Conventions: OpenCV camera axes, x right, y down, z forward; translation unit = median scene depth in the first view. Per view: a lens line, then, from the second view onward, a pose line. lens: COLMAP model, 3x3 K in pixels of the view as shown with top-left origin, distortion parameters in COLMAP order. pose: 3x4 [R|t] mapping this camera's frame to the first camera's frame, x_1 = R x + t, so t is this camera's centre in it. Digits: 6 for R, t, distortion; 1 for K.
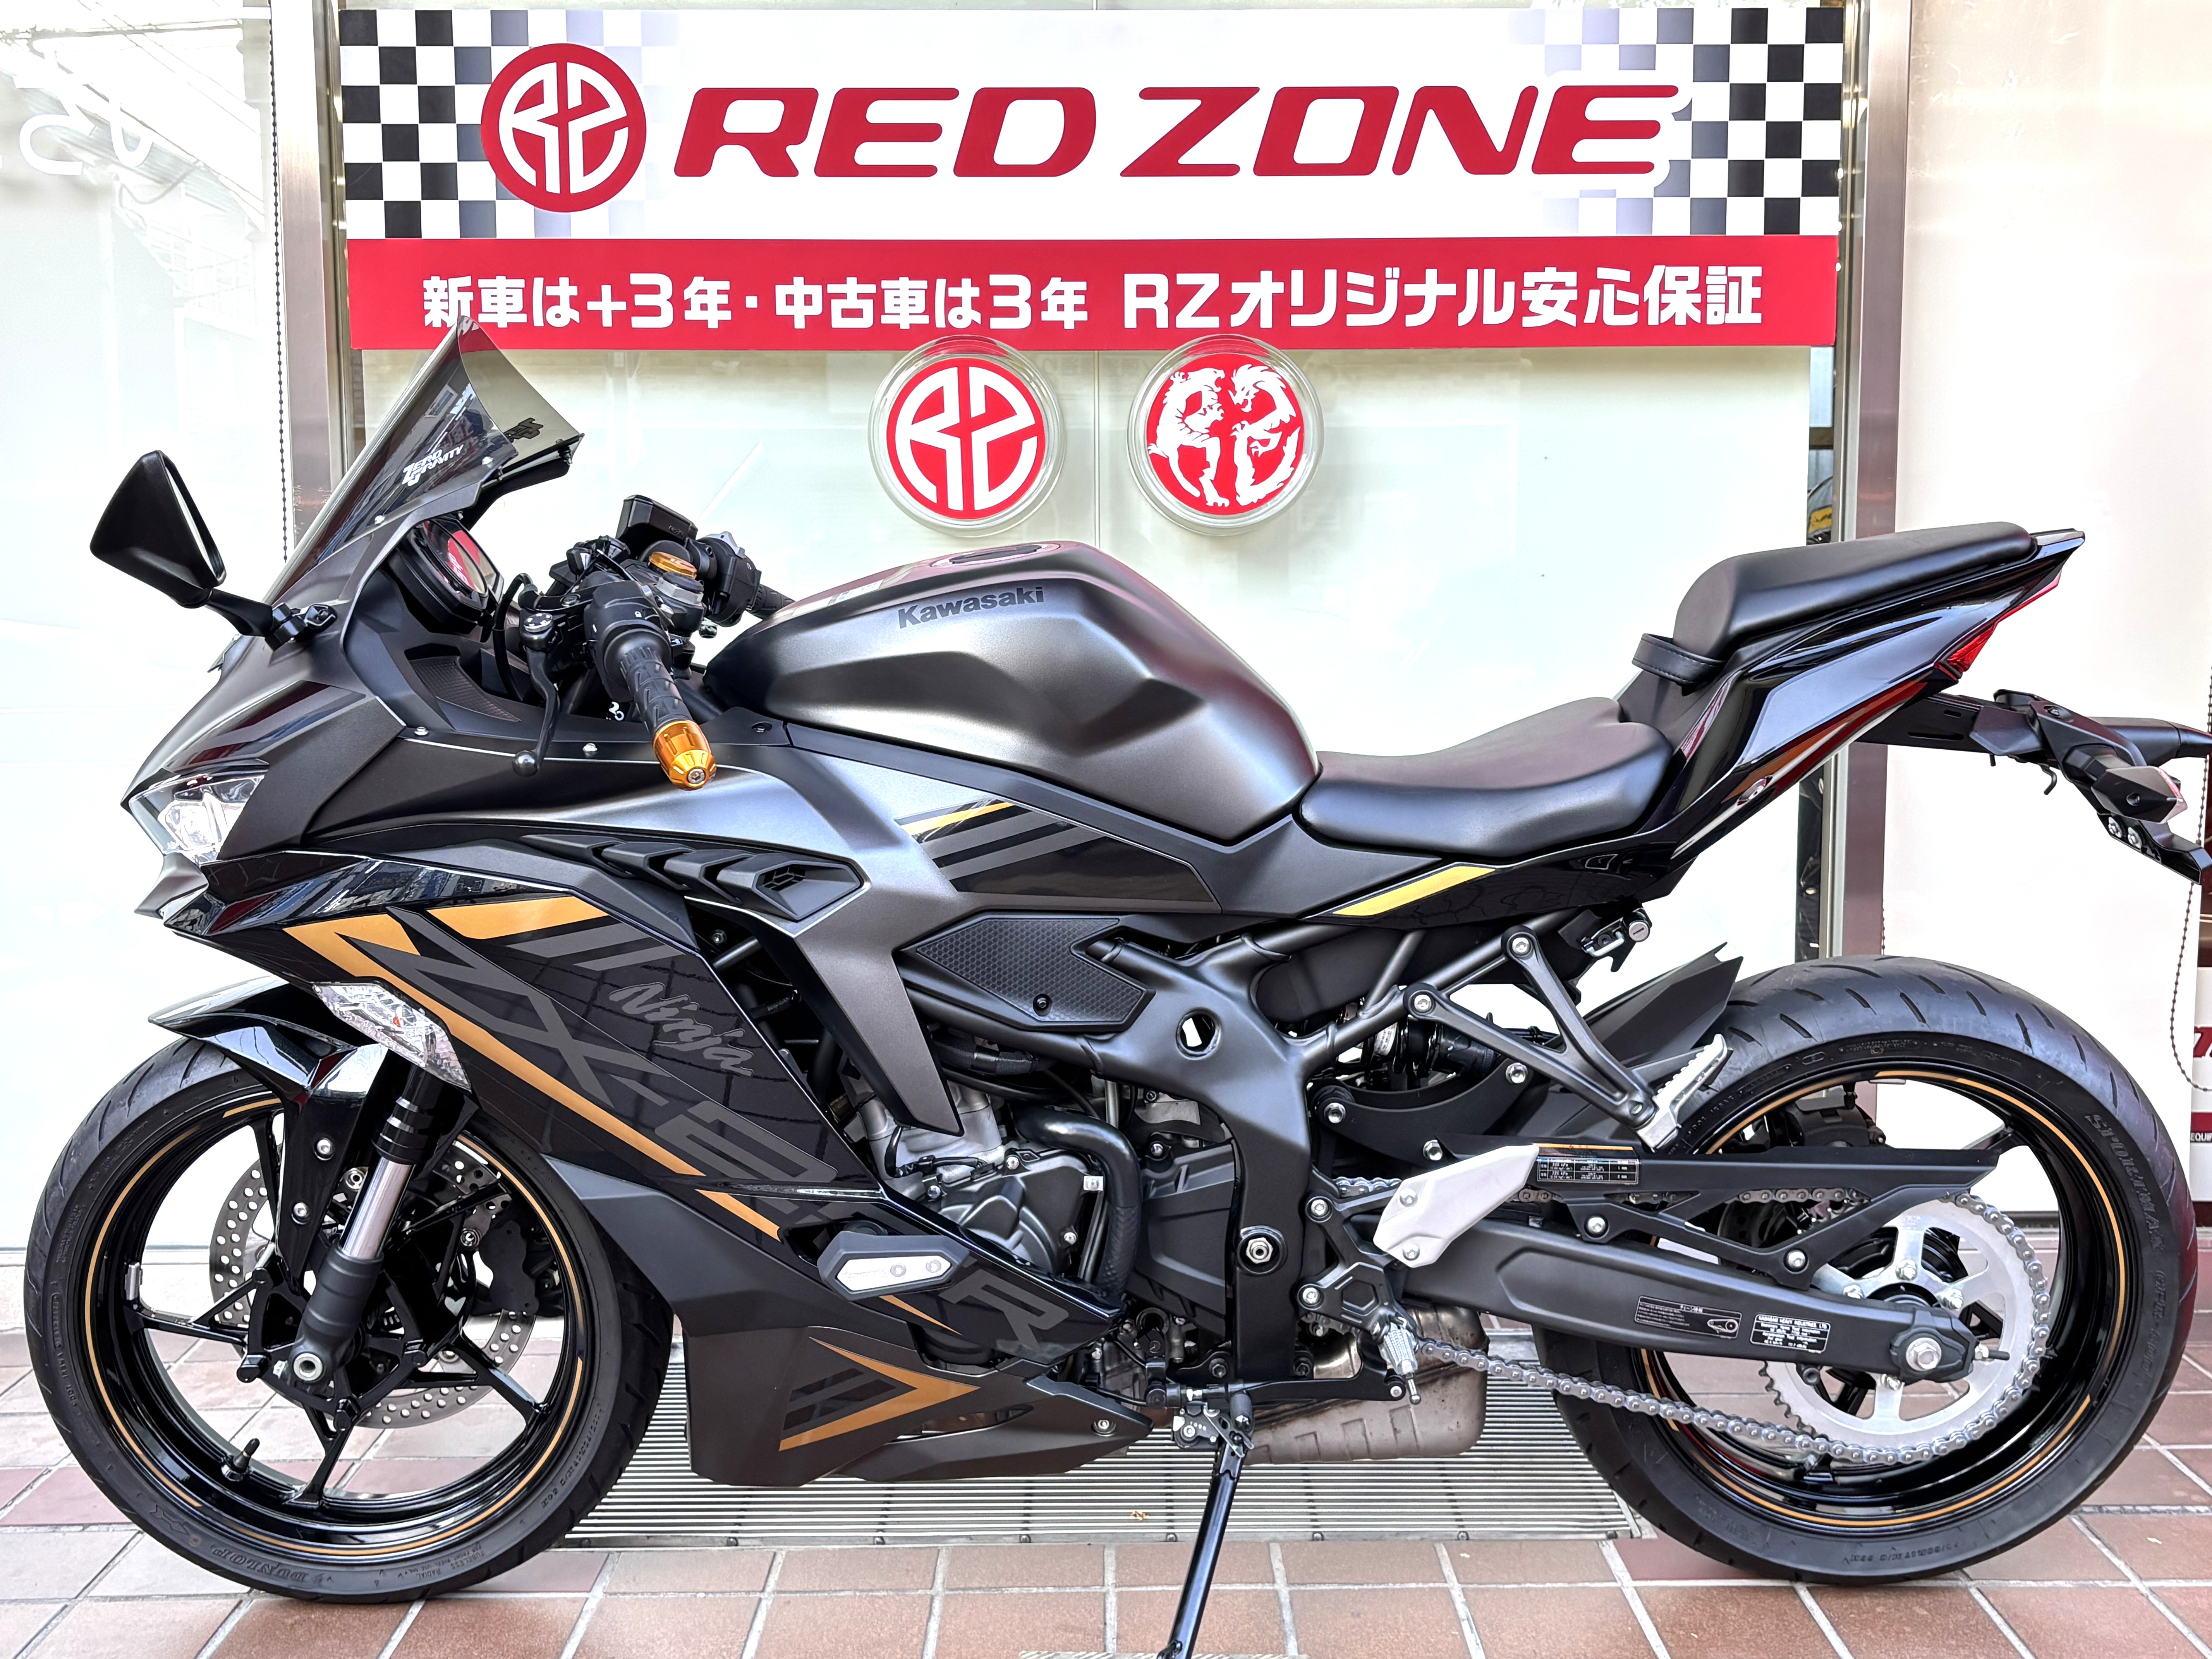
lens RADIAL K [[2433.2, 0, 1101.3], [0, 2433.2, 824.9], [0, 0, 1]] dist [0.023000, 0.000000]
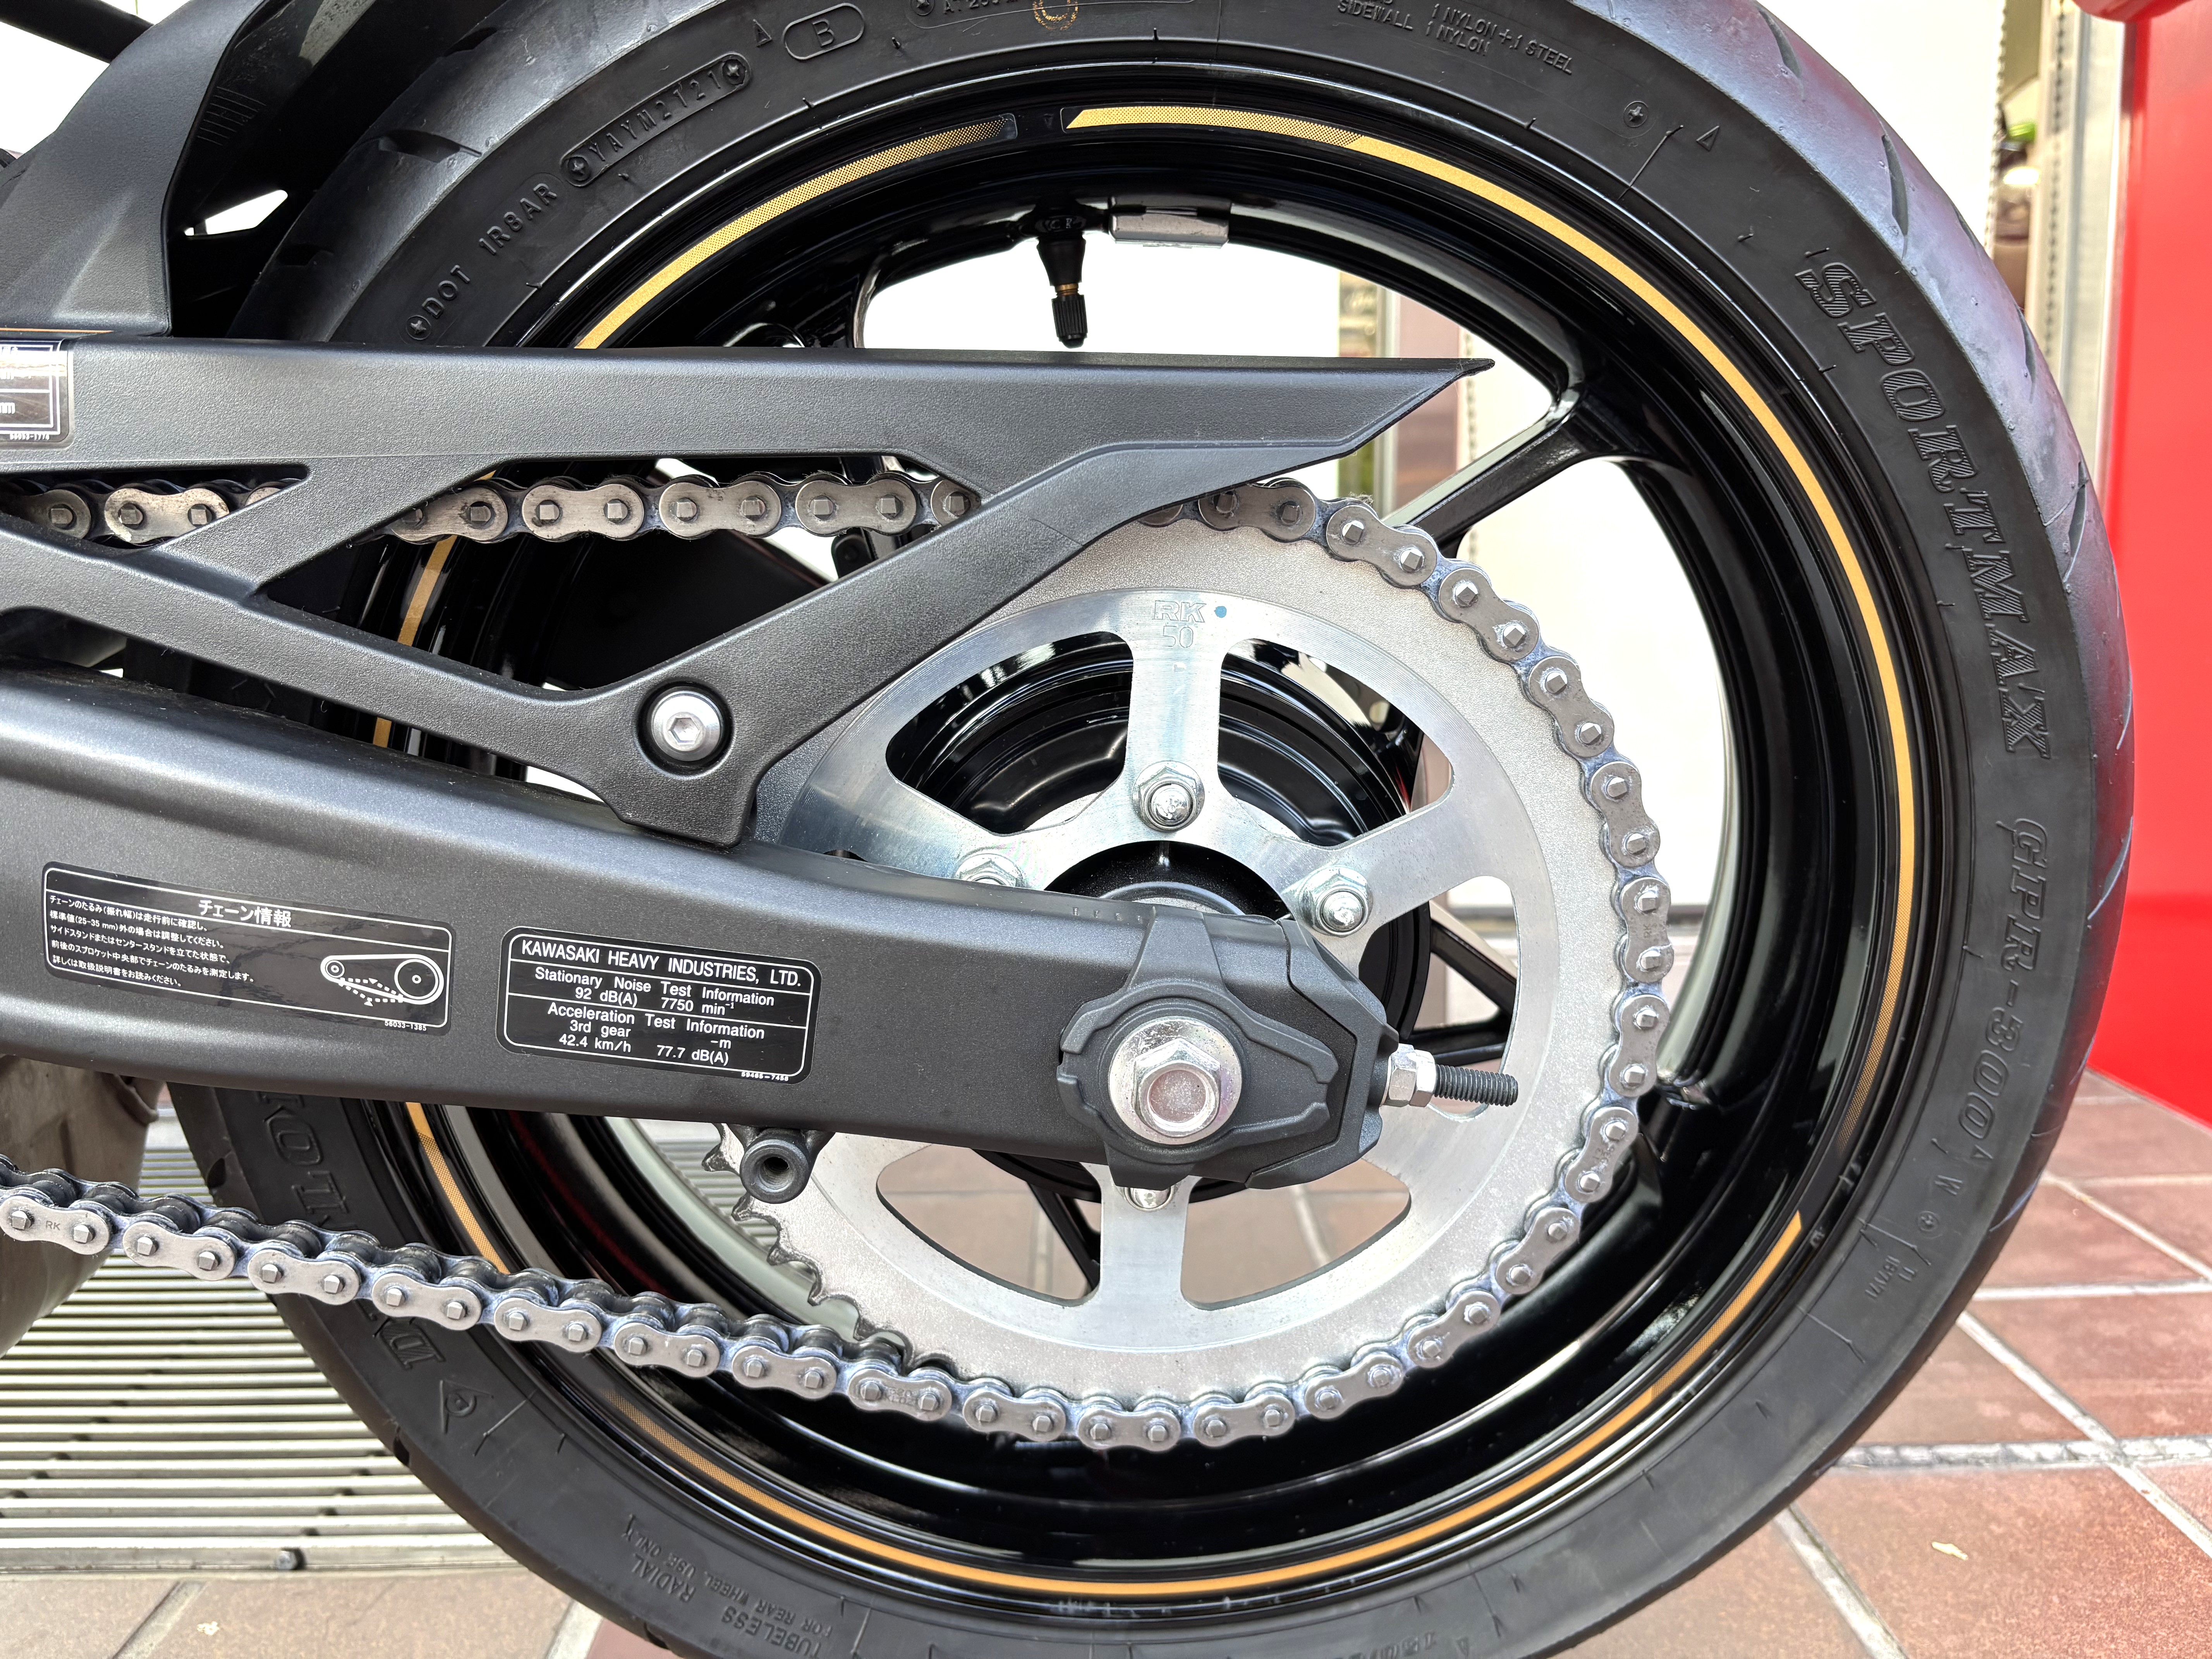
lens RADIAL K [[1679.6, 0, 1112.3], [0, 1679.6, 833.6], [0, 0, 1]] dist [0.005610, -0.002290]
pose [[0.999970, -0.007680, 0.000313, 0.318554], [0.007666, 0.999473, 0.031536, 0.177932], [-0.000555, -0.031533, 0.999503, 0.792192]]
